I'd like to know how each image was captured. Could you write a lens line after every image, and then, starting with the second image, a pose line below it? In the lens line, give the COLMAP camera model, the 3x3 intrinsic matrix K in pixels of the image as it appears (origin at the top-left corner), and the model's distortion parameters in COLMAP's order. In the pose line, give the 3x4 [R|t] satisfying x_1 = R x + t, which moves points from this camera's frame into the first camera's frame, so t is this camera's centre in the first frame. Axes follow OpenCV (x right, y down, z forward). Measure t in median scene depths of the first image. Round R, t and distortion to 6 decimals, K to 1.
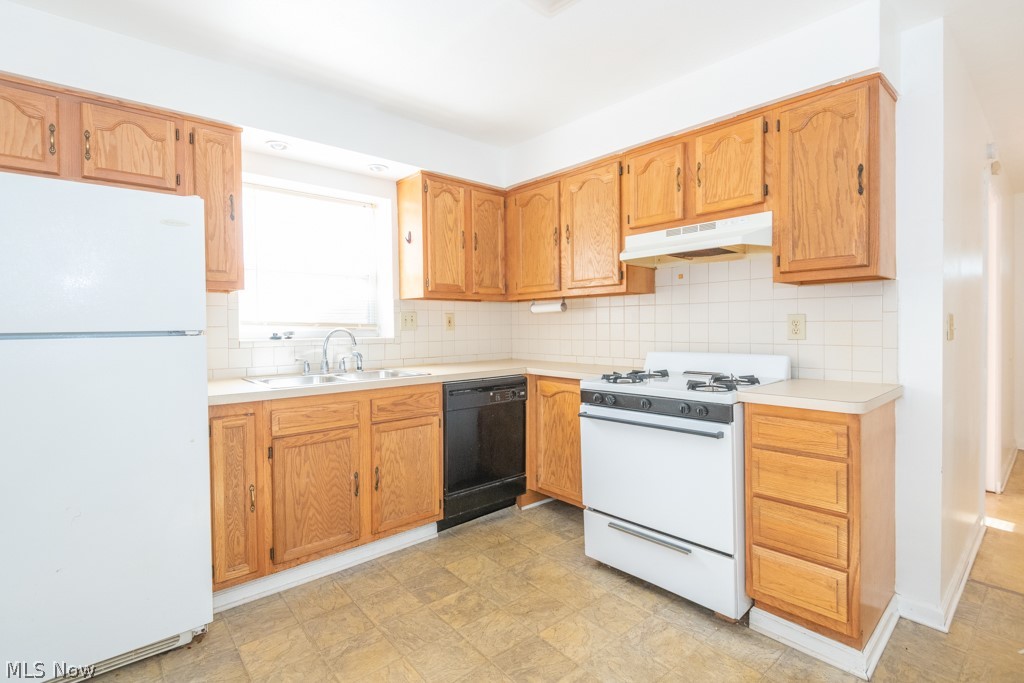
lens RADIAL K [[474.3, 0, 518.0], [0, 474.3, 337.7], [0, 0, 1]] dist [0.034195, -0.017728]
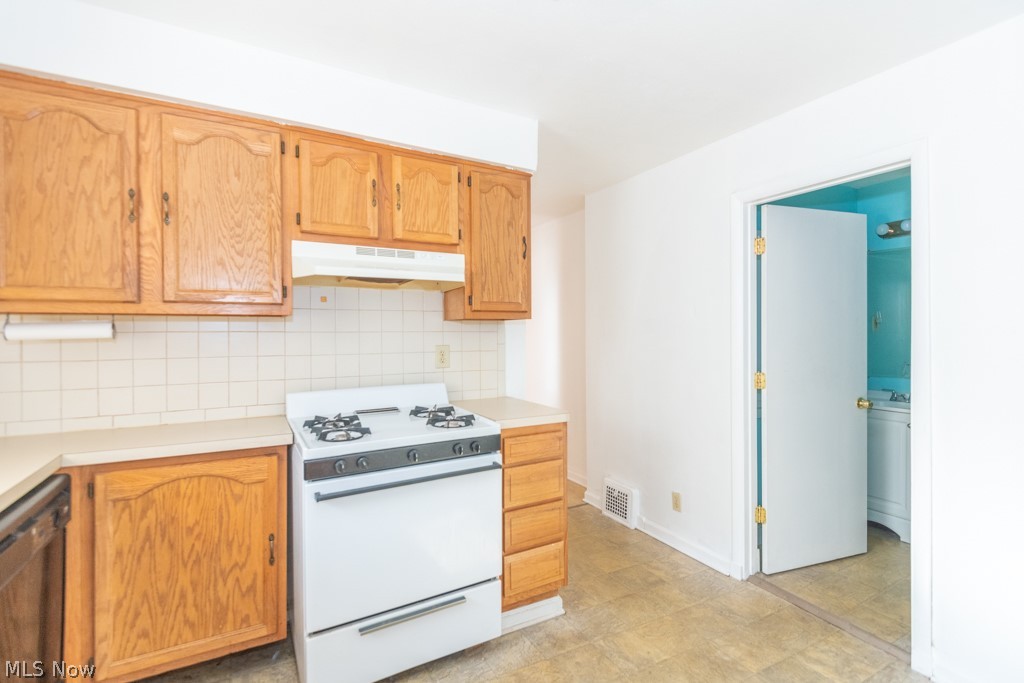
lens RADIAL K [[474.3, 0, 518.0], [0, 474.3, 337.7], [0, 0, 1]] dist [0.034195, -0.017728]
pose [[0.241652, -0.001420, 0.970362, -0.448564], [0.026809, 0.999627, -0.005214, -0.054288], [-0.969993, 0.027274, 0.241600, 0.539383]]
